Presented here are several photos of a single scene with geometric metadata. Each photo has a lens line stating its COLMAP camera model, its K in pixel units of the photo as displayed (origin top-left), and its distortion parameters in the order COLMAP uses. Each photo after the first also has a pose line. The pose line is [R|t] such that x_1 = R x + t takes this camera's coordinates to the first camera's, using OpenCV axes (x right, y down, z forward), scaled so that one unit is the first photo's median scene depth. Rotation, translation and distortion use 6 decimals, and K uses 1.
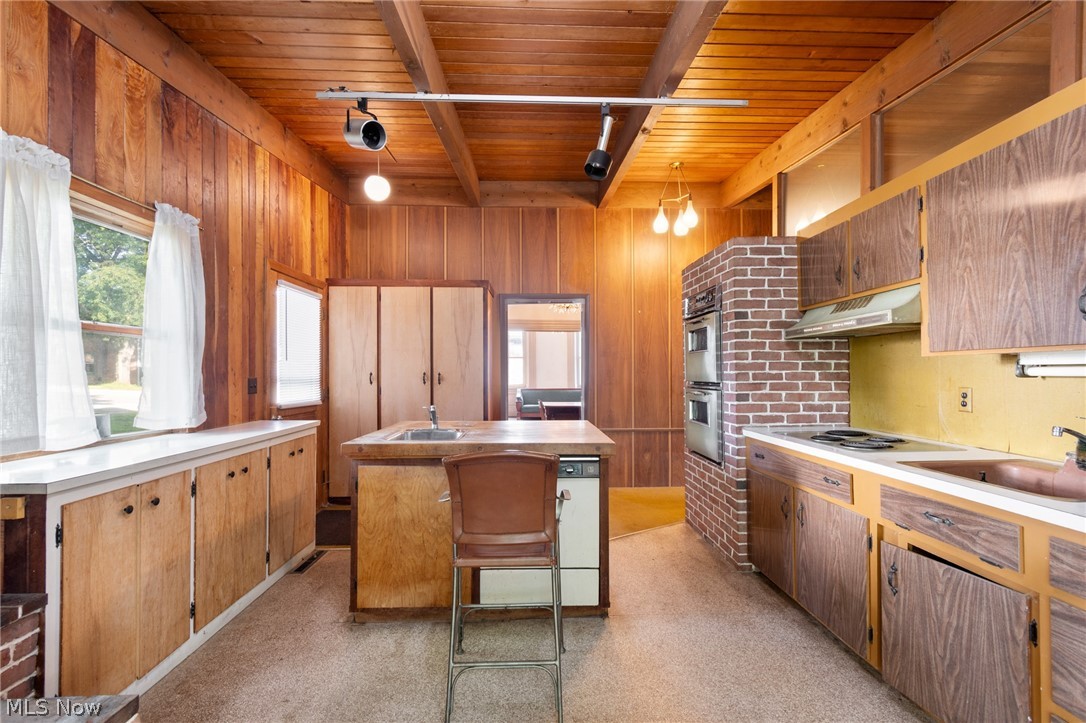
lens RADIAL K [[482.3, 0, 546.3], [0, 482.3, 368.7], [0, 0, 1]] dist [-0.002410, -0.000635]
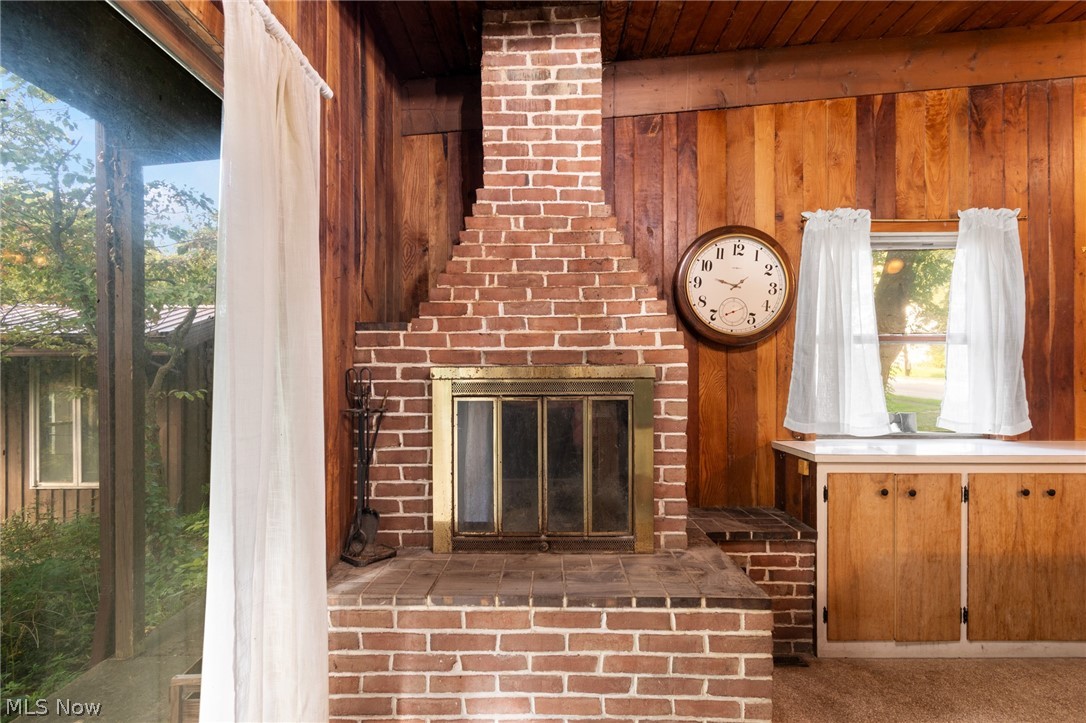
lens RADIAL K [[482.3, 0, 542.6], [0, 482.3, 375.0], [0, 0, 1]] dist [-0.002410, -0.000635]
pose [[-0.044373, 0.005088, -0.999002, 0.281966], [0.007461, 0.999961, 0.004762, -0.007557], [0.998987, -0.007242, -0.044409, 0.163251]]
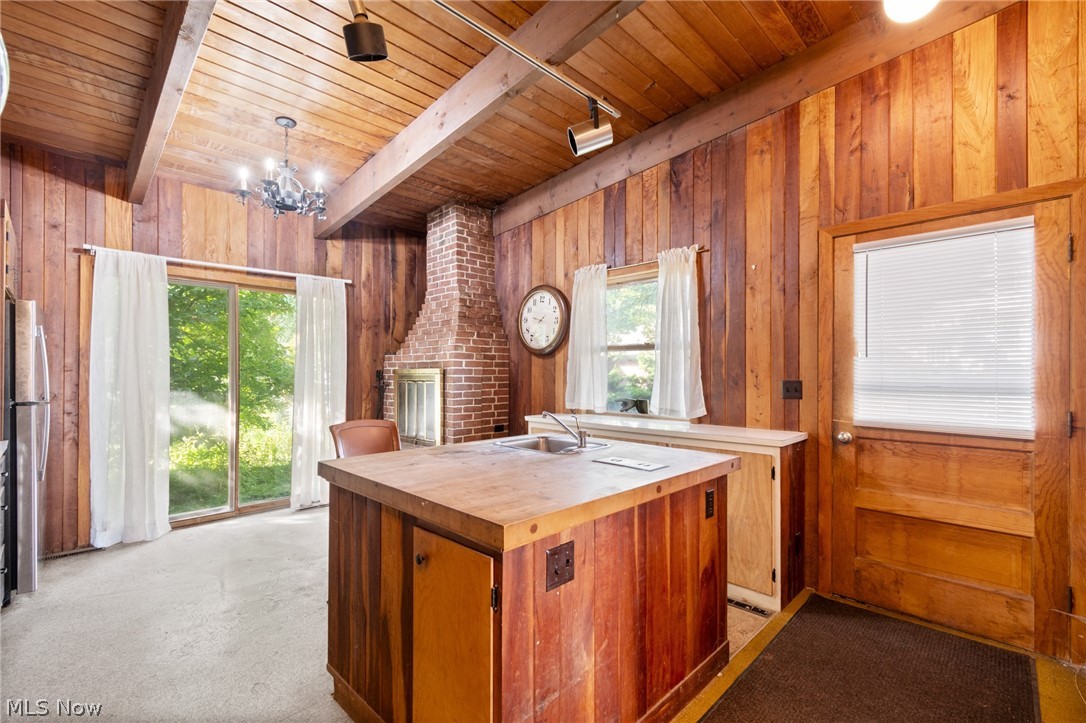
lens RADIAL K [[482.3, 0, 546.1], [0, 482.3, 369.8], [0, 0, 1]] dist [-0.002410, -0.000635]
pose [[-0.727933, -0.001083, -0.685647, 0.441118], [0.006534, 0.999942, -0.008518, 0.007244], [0.685617, -0.010681, -0.727884, 1.956283]]
